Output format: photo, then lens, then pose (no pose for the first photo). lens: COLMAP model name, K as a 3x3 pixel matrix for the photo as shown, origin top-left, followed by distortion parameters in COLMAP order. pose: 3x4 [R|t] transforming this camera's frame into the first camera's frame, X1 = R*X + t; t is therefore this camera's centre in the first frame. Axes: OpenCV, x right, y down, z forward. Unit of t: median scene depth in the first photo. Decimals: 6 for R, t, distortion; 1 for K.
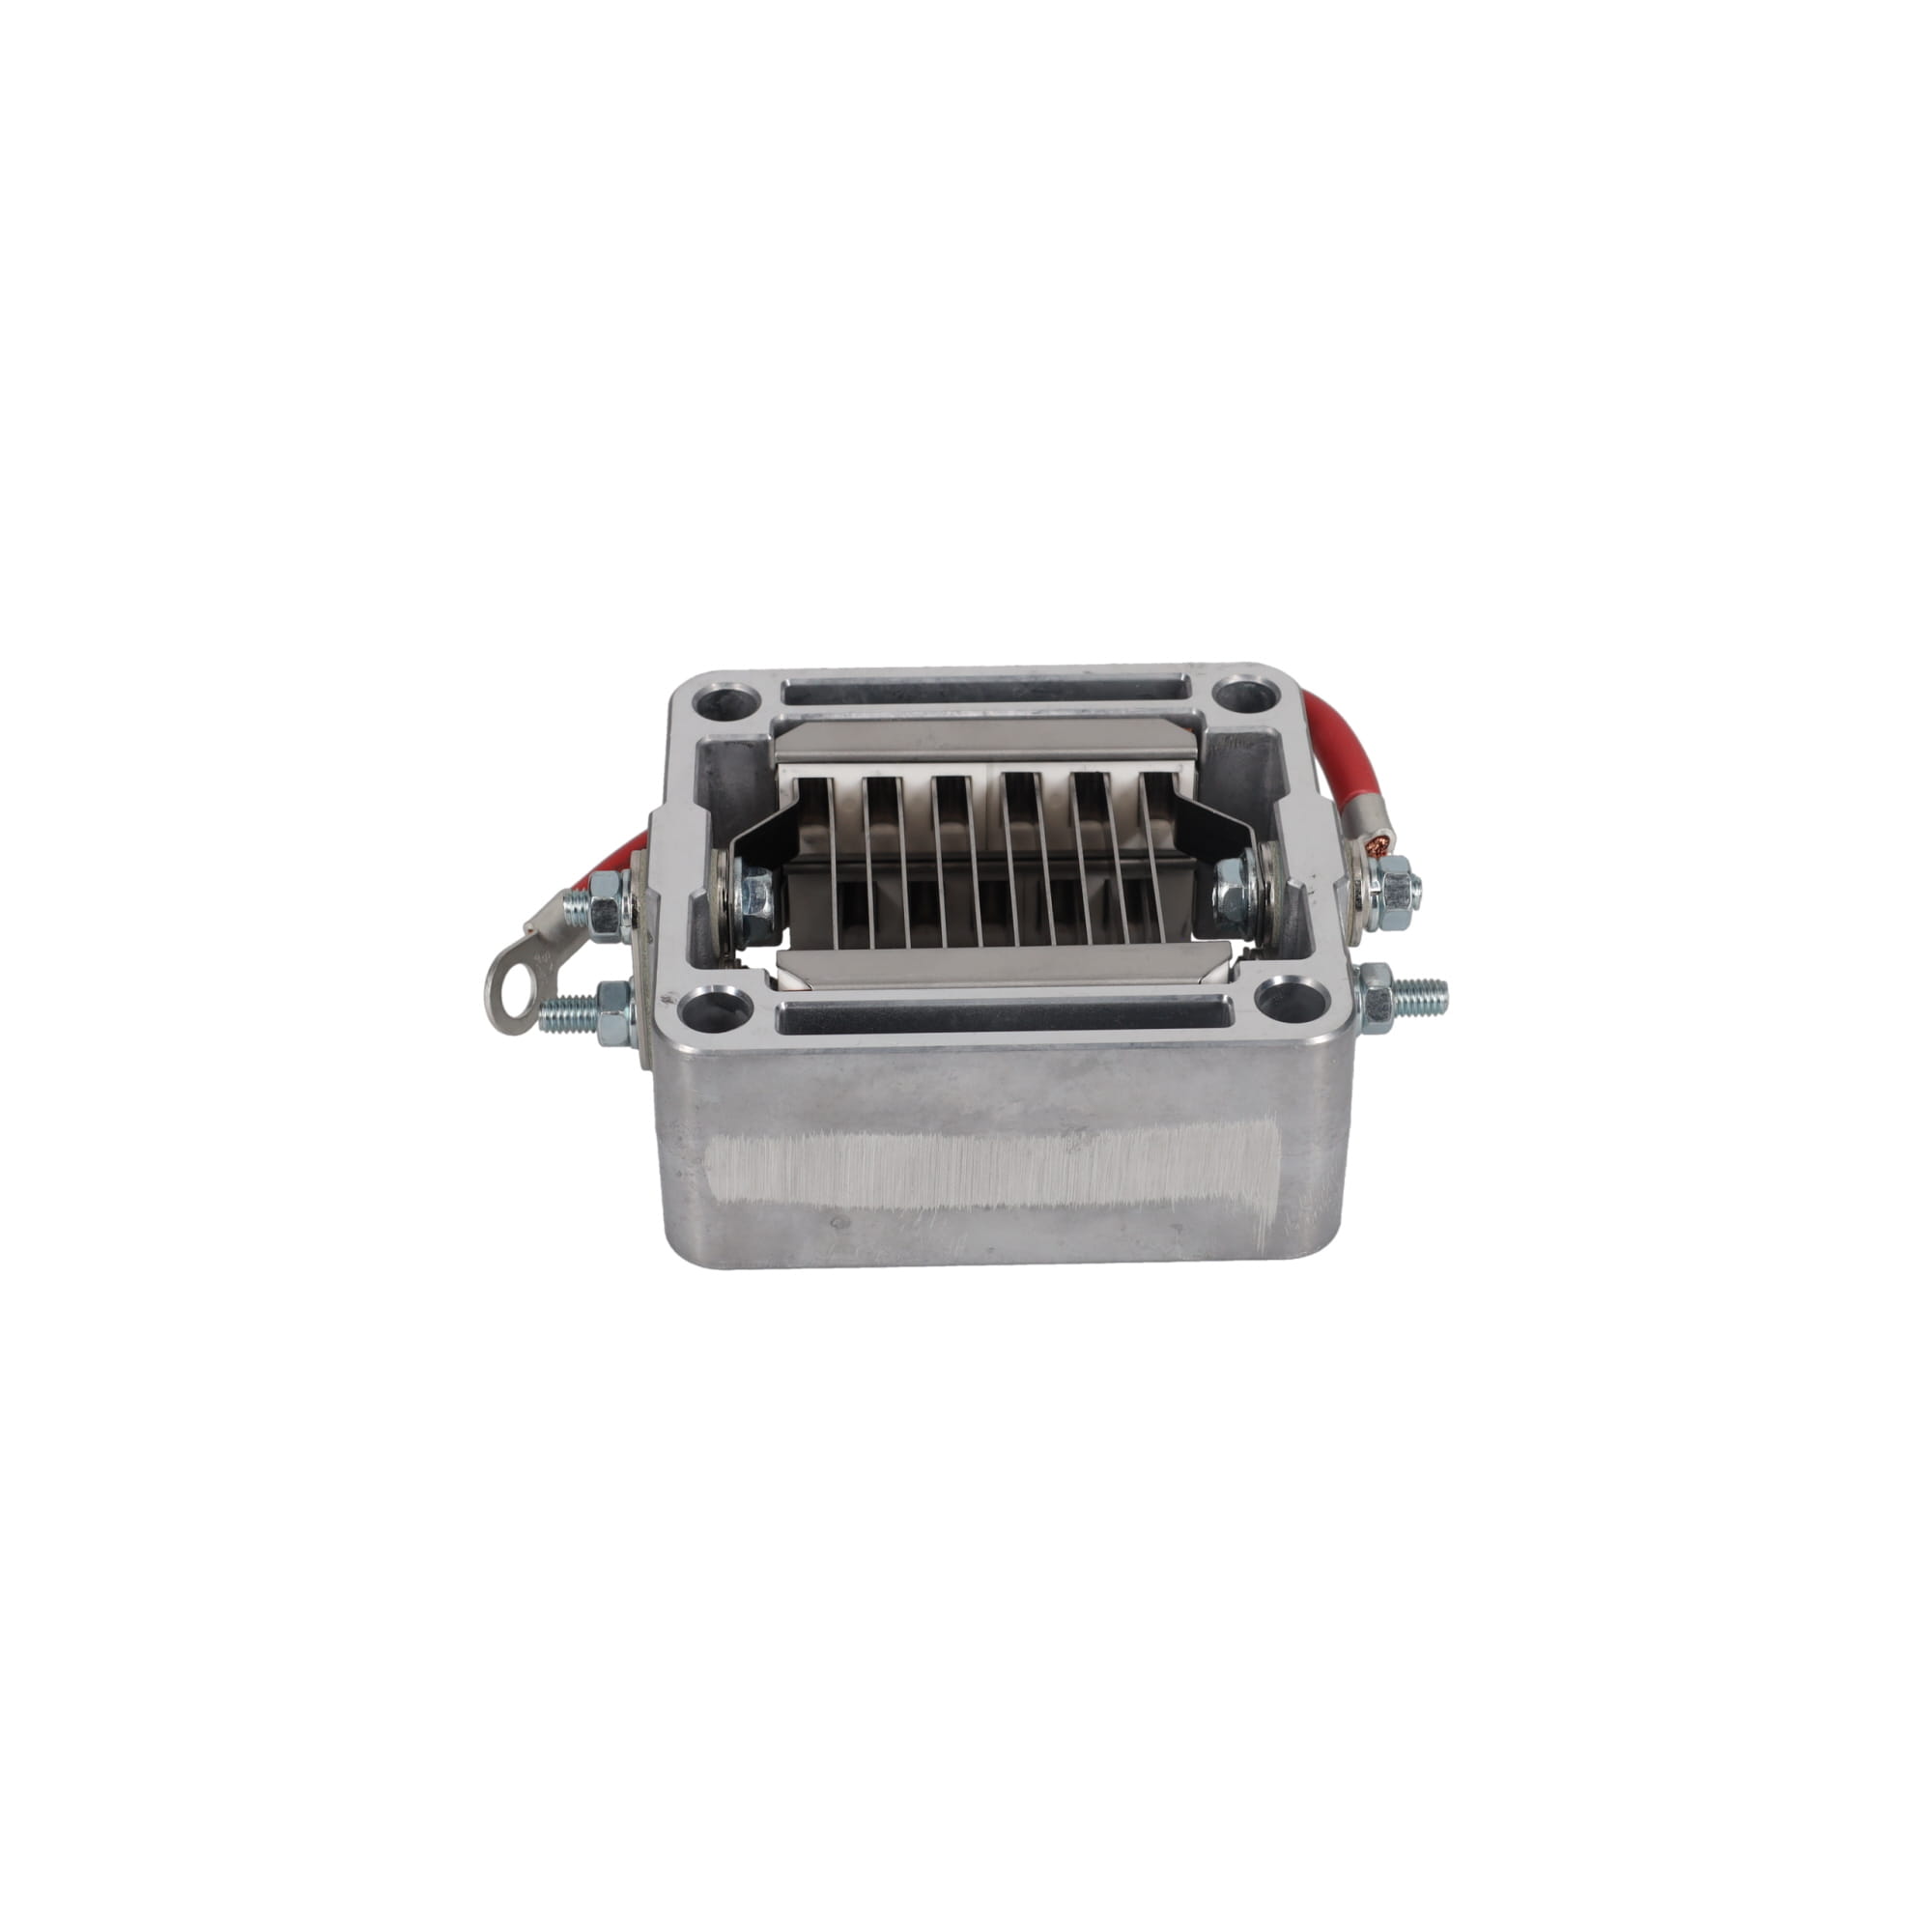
lens RADIAL K [[4010.7, 0, 966.0], [0, 4010.7, 966.0], [0, 0, 1]] dist [-0.007984, -0.021354]
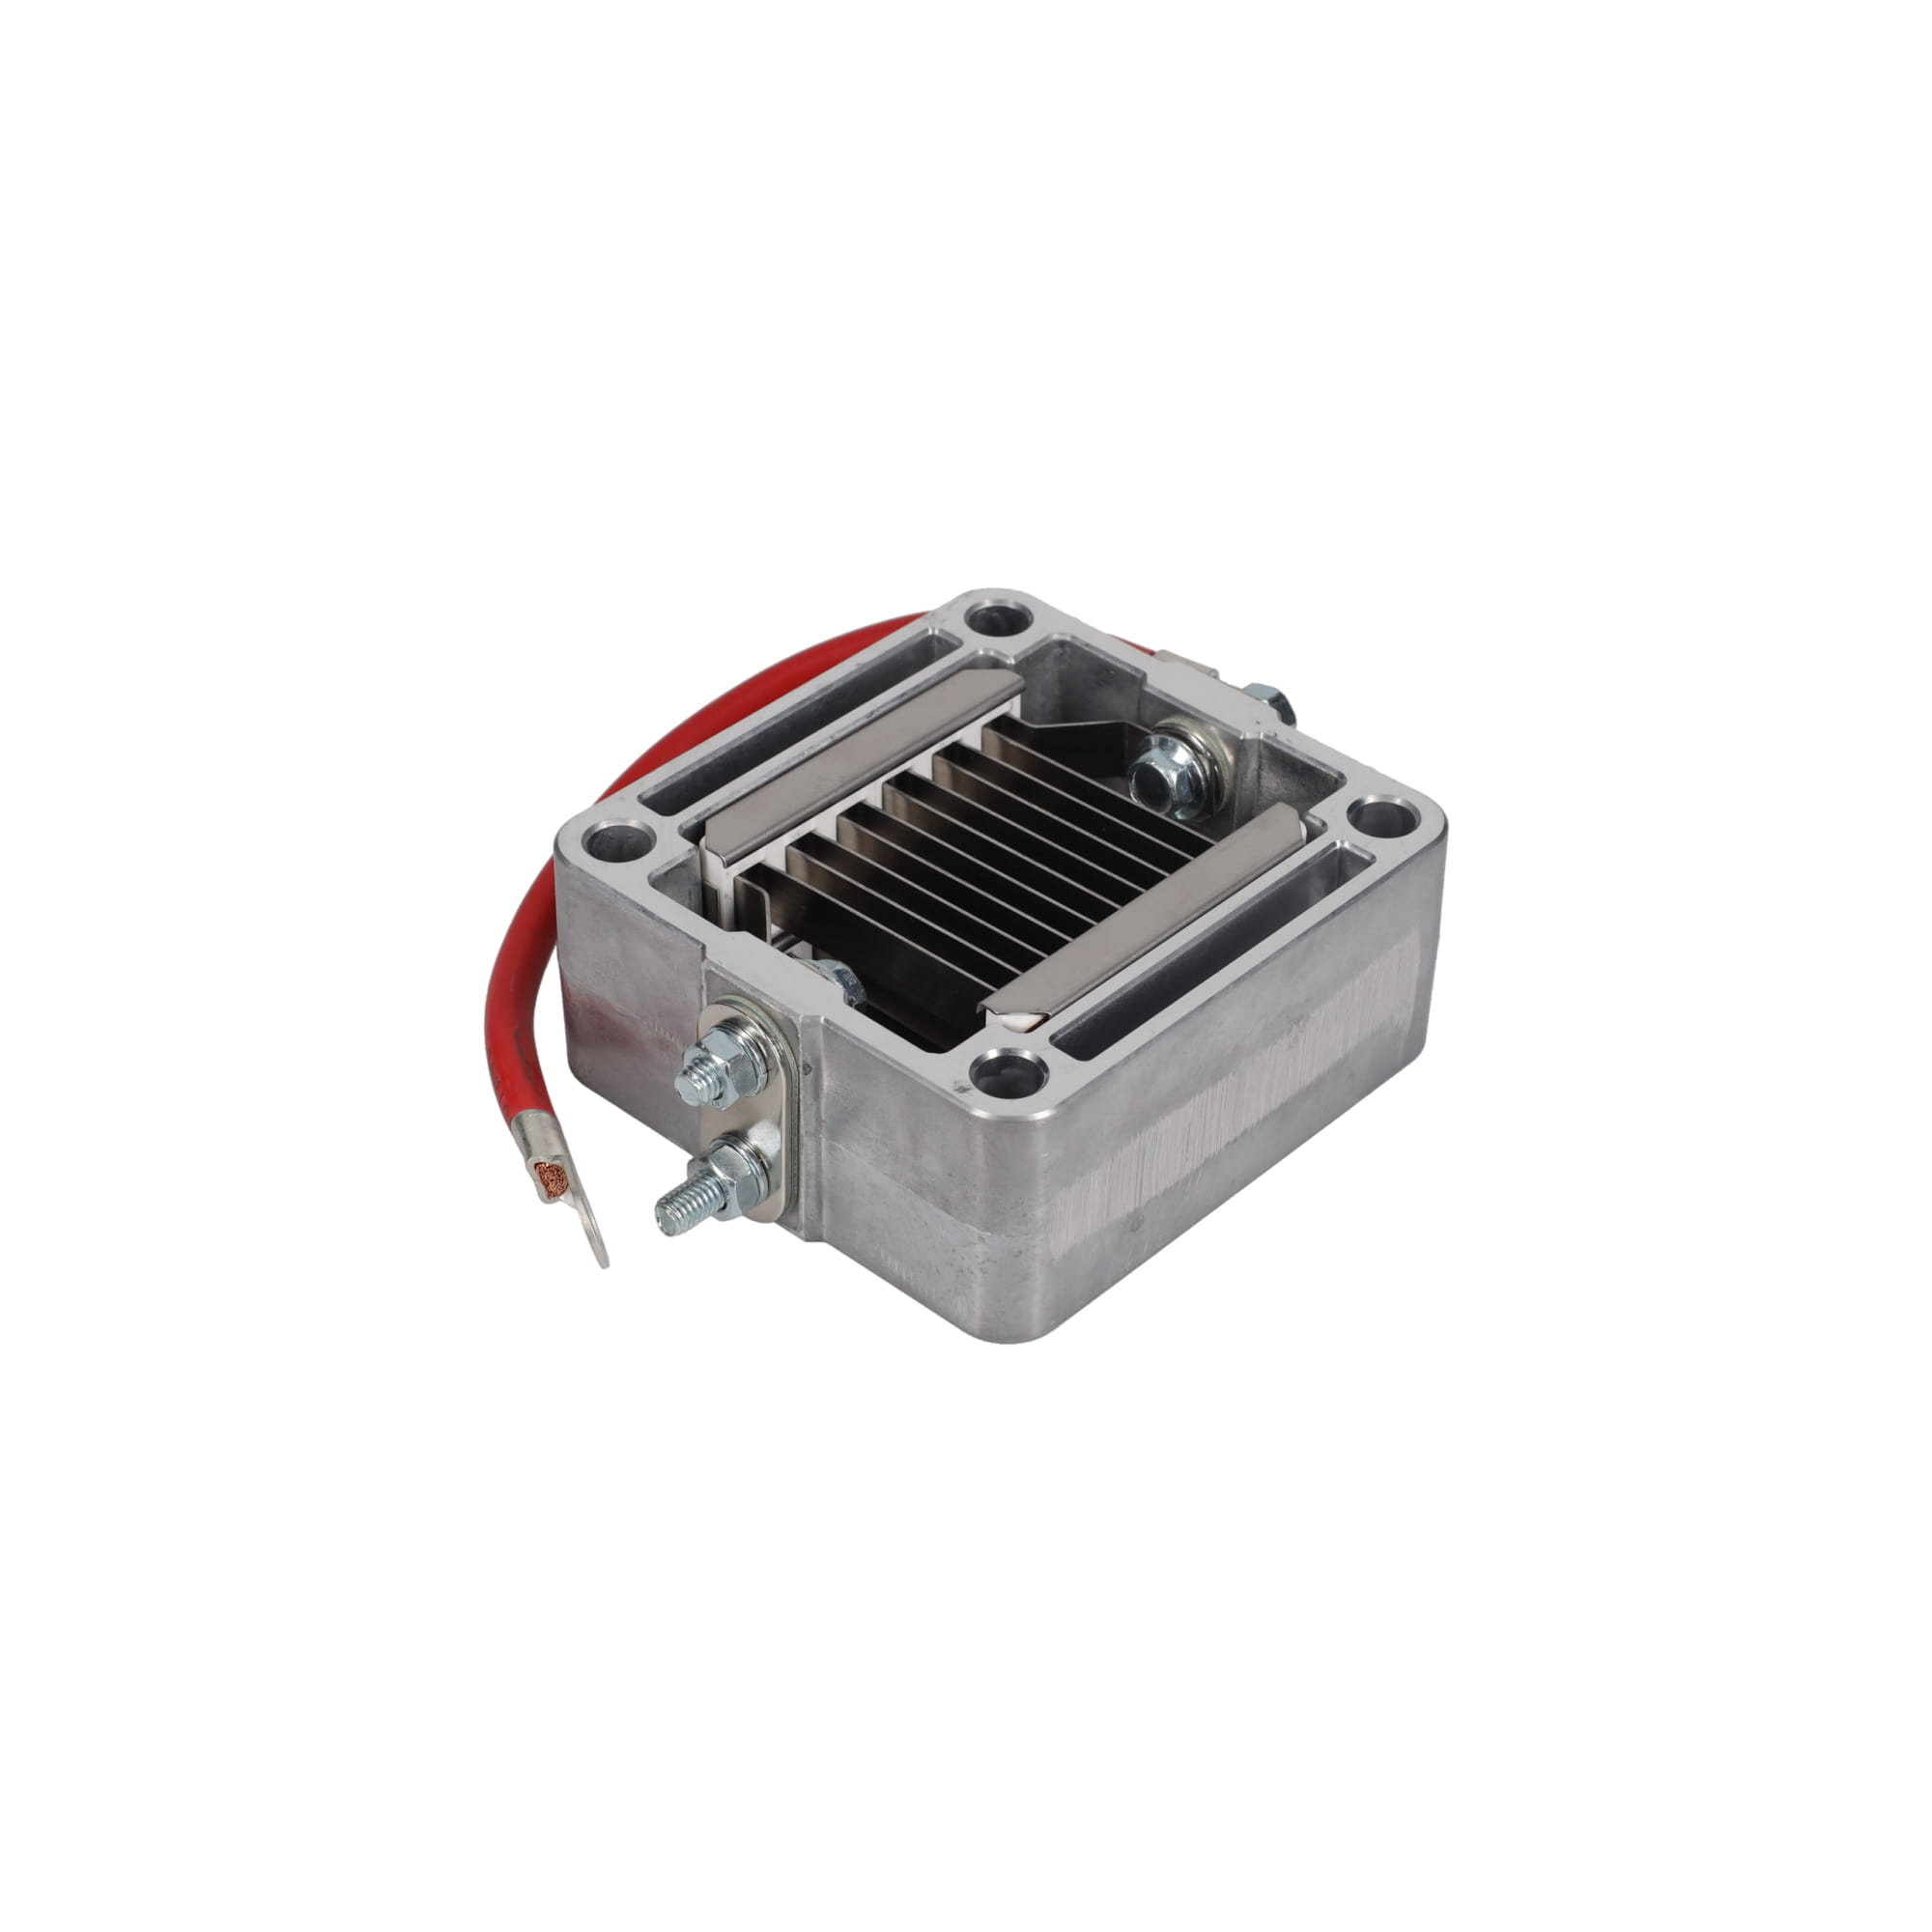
lens RADIAL K [[4010.7, 0, 966.0], [0, 4010.7, 966.0], [0, 0, 1]] dist [-0.007984, -0.021354]
pose [[0.706325, -0.436575, 0.557232, -0.582826], [0.434839, 0.888739, 0.145116, -0.152946], [-0.558587, 0.139807, 0.817578, 0.221415]]
